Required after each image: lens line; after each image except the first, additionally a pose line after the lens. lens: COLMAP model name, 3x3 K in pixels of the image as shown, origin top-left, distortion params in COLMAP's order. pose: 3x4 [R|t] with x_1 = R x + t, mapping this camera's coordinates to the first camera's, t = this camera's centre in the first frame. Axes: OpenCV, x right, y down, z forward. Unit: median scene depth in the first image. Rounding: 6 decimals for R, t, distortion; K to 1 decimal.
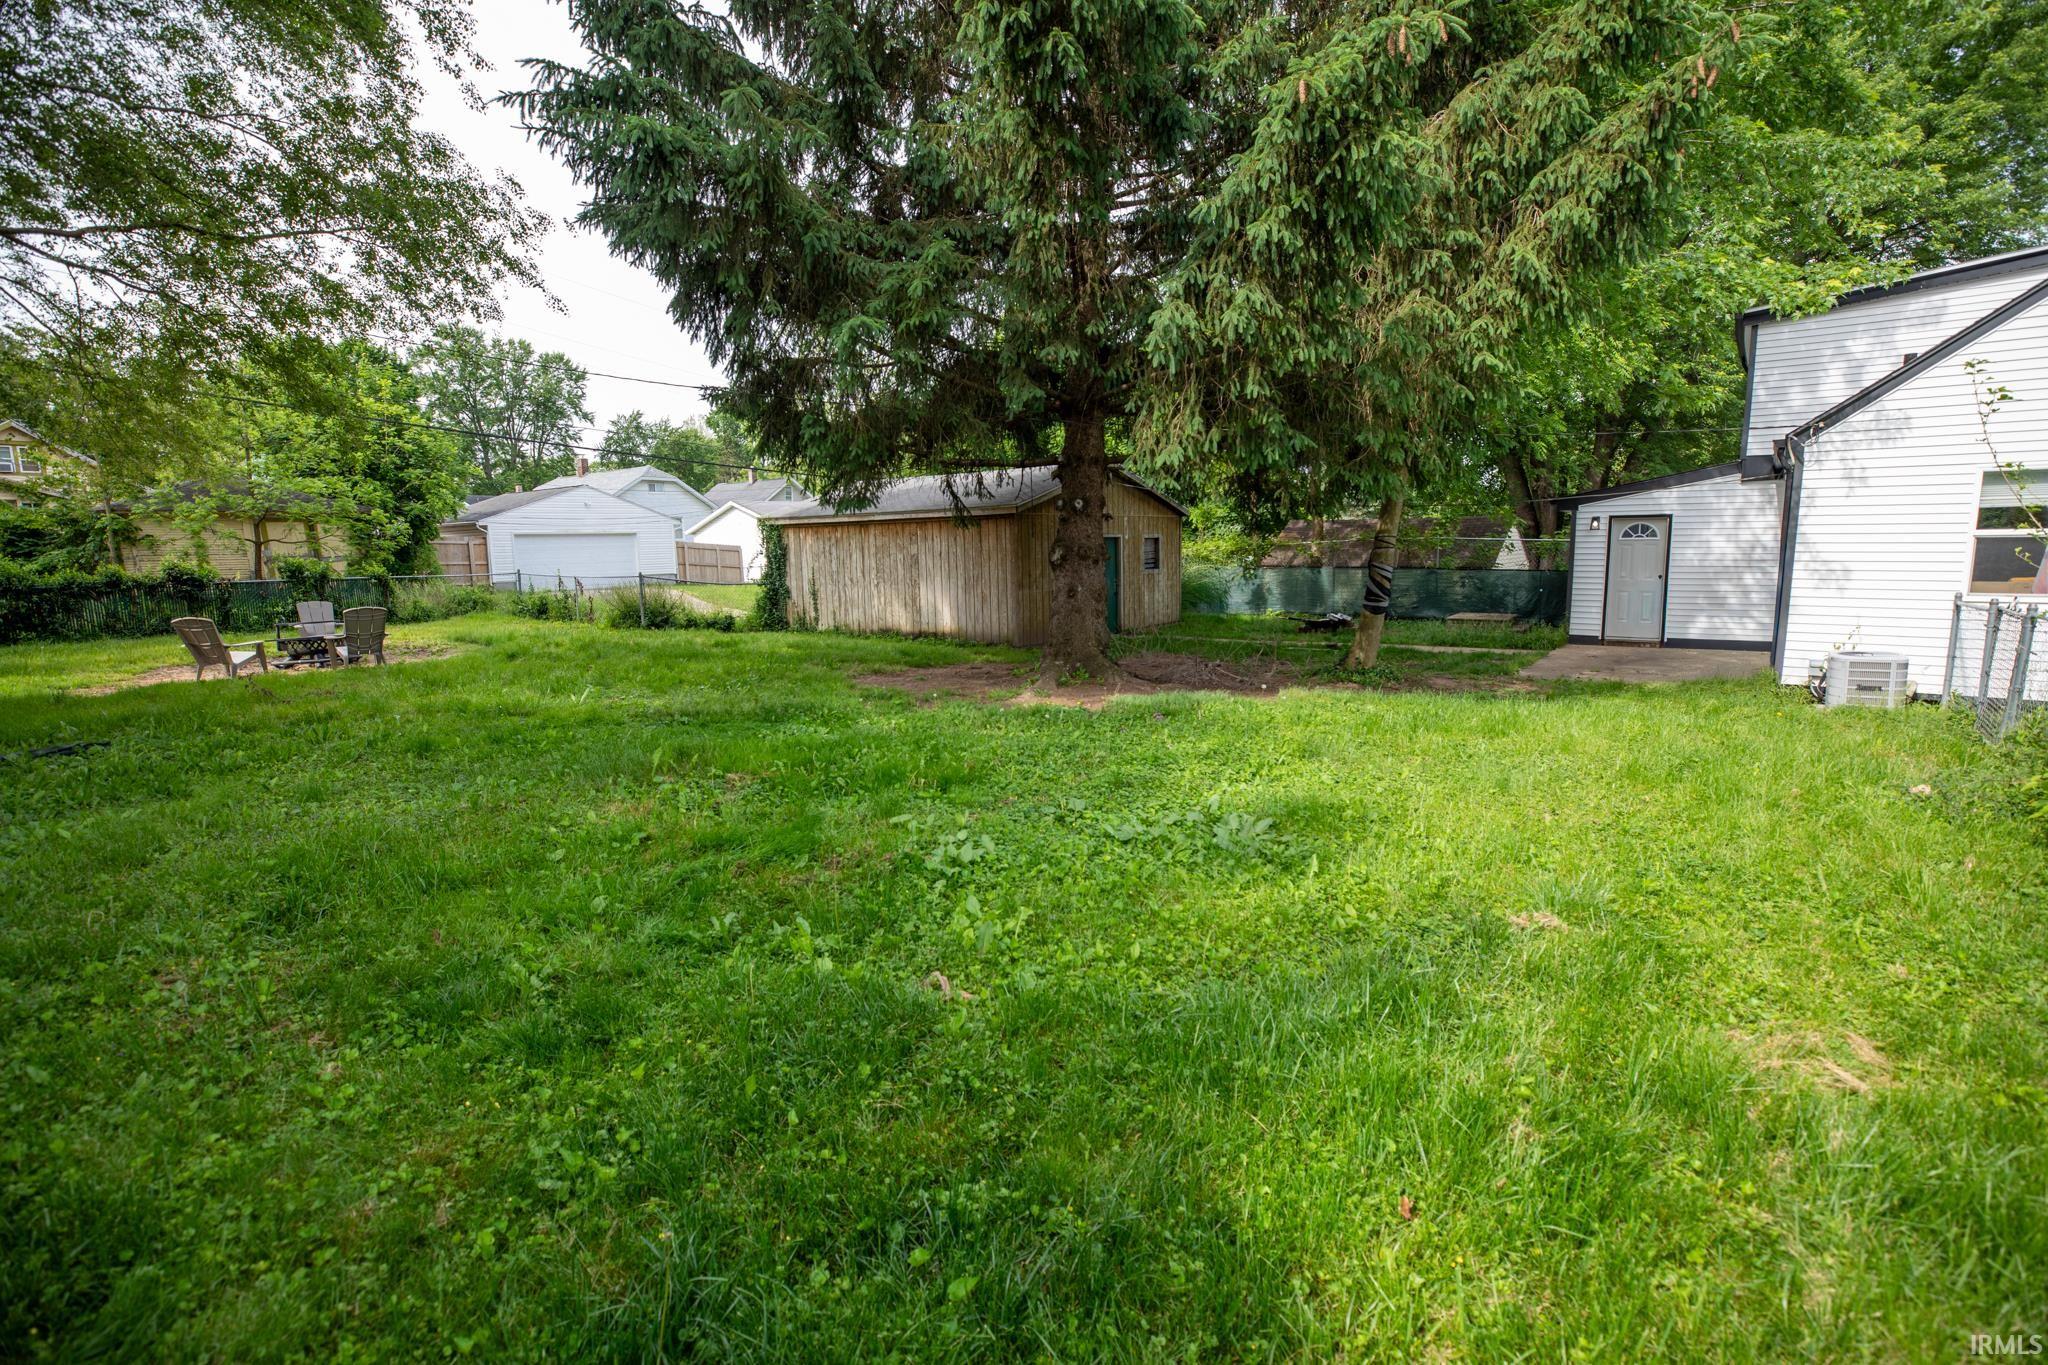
lens RADIAL K [[962.3, 0, 1024.0], [0, 962.3, 682.5], [0, 0, 1]] dist [-0.016946, 0.001178]
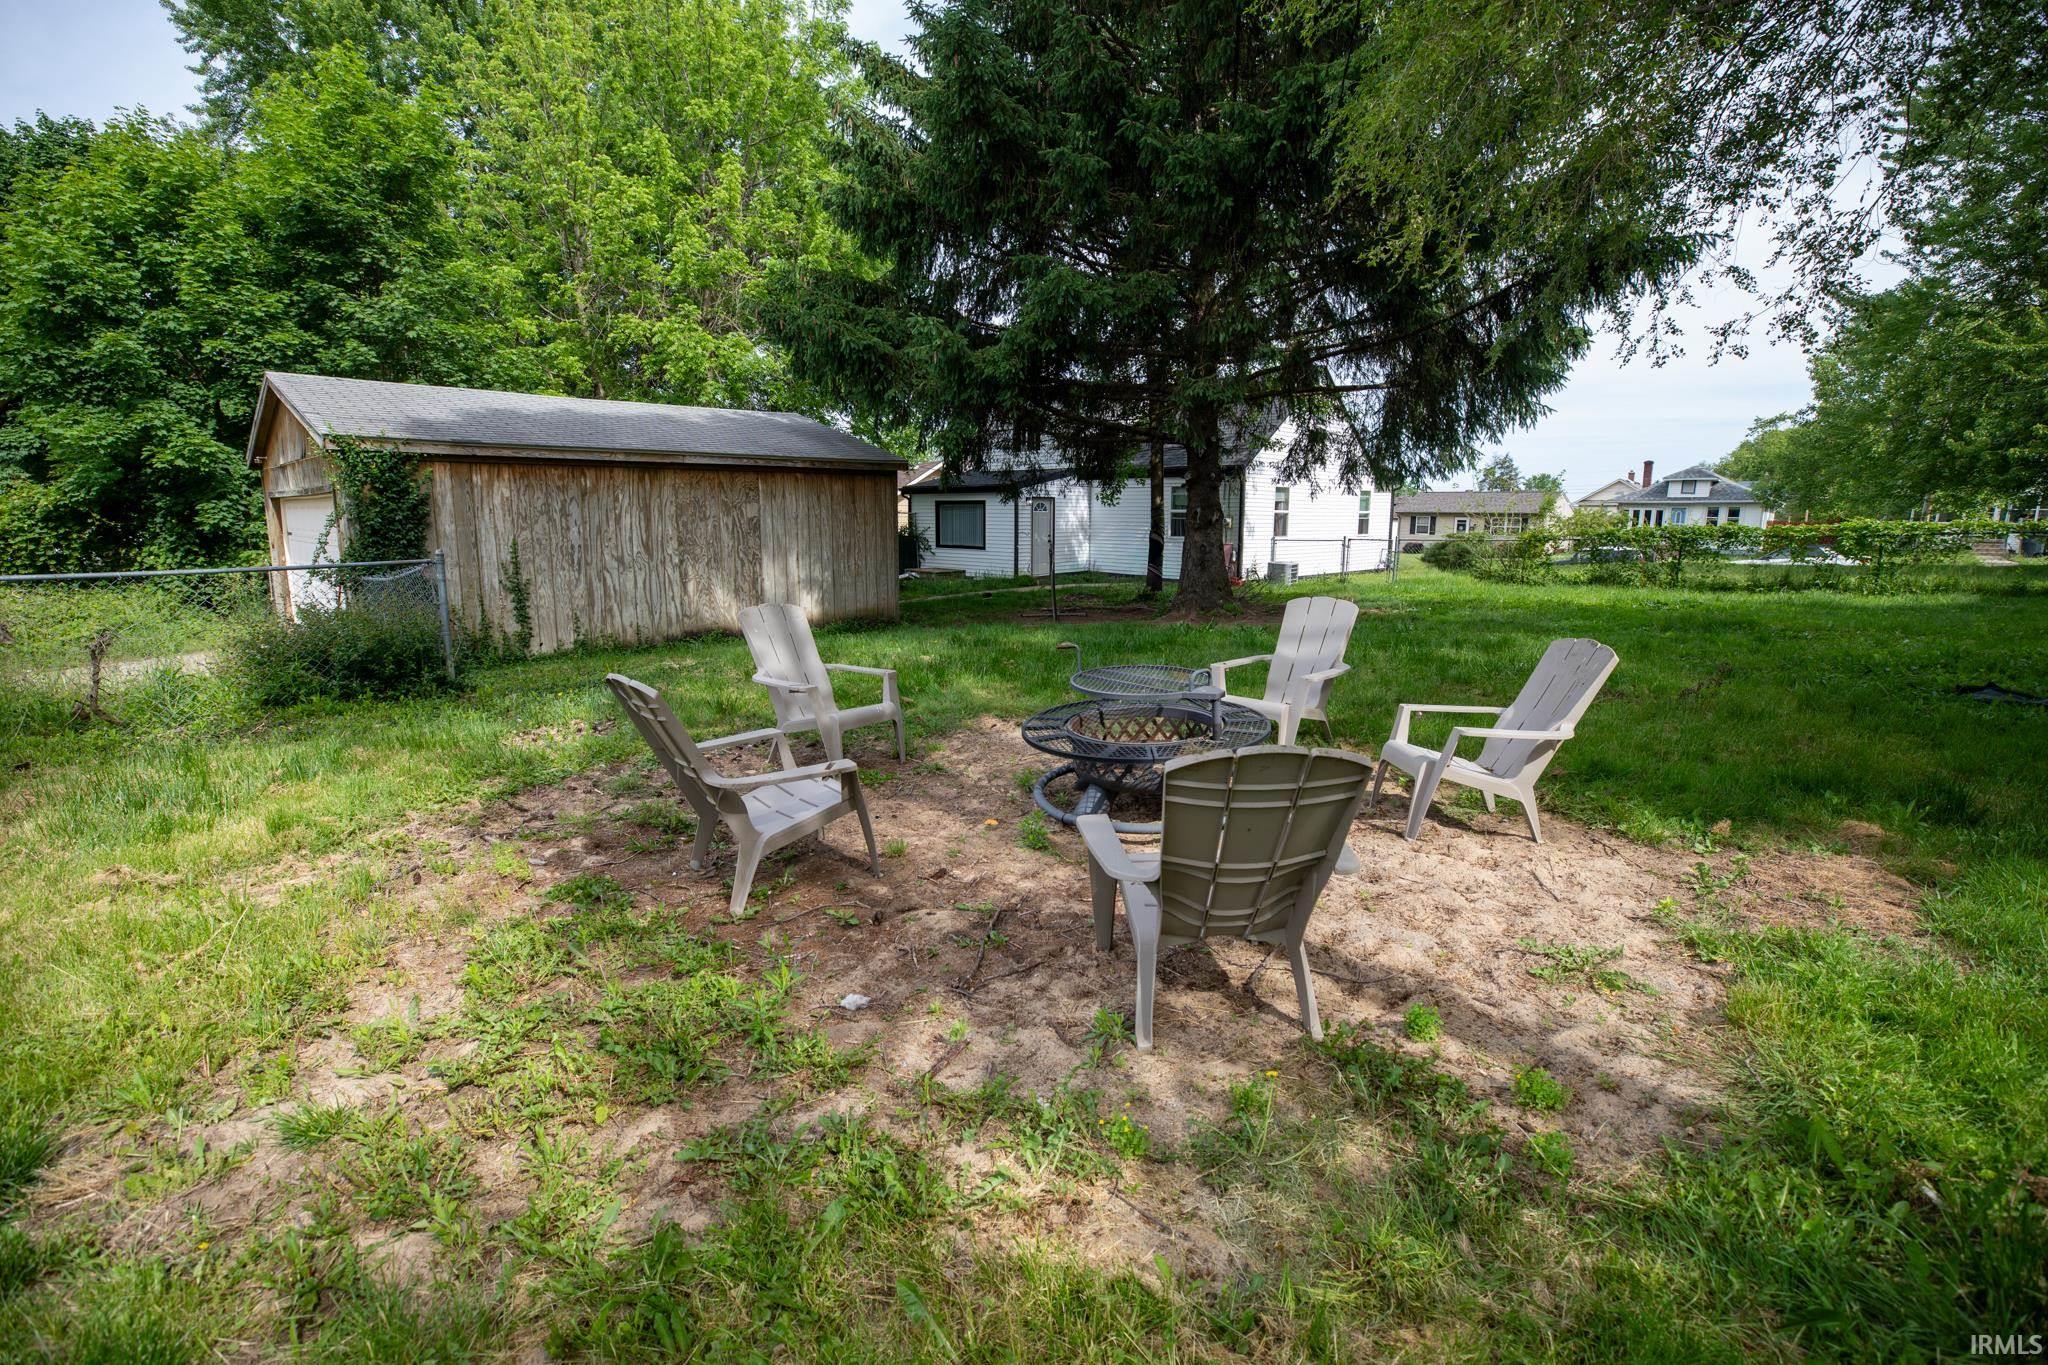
lens RADIAL K [[962.3, 0, 1024.0], [0, 962.3, 682.5], [0, 0, 1]] dist [-0.016946, 0.001178]
pose [[0.109083, -0.157218, 0.981521, -0.730860], [0.133664, 0.980766, 0.142242, -0.080019], [-0.985005, 0.115678, 0.127999, 0.657612]]
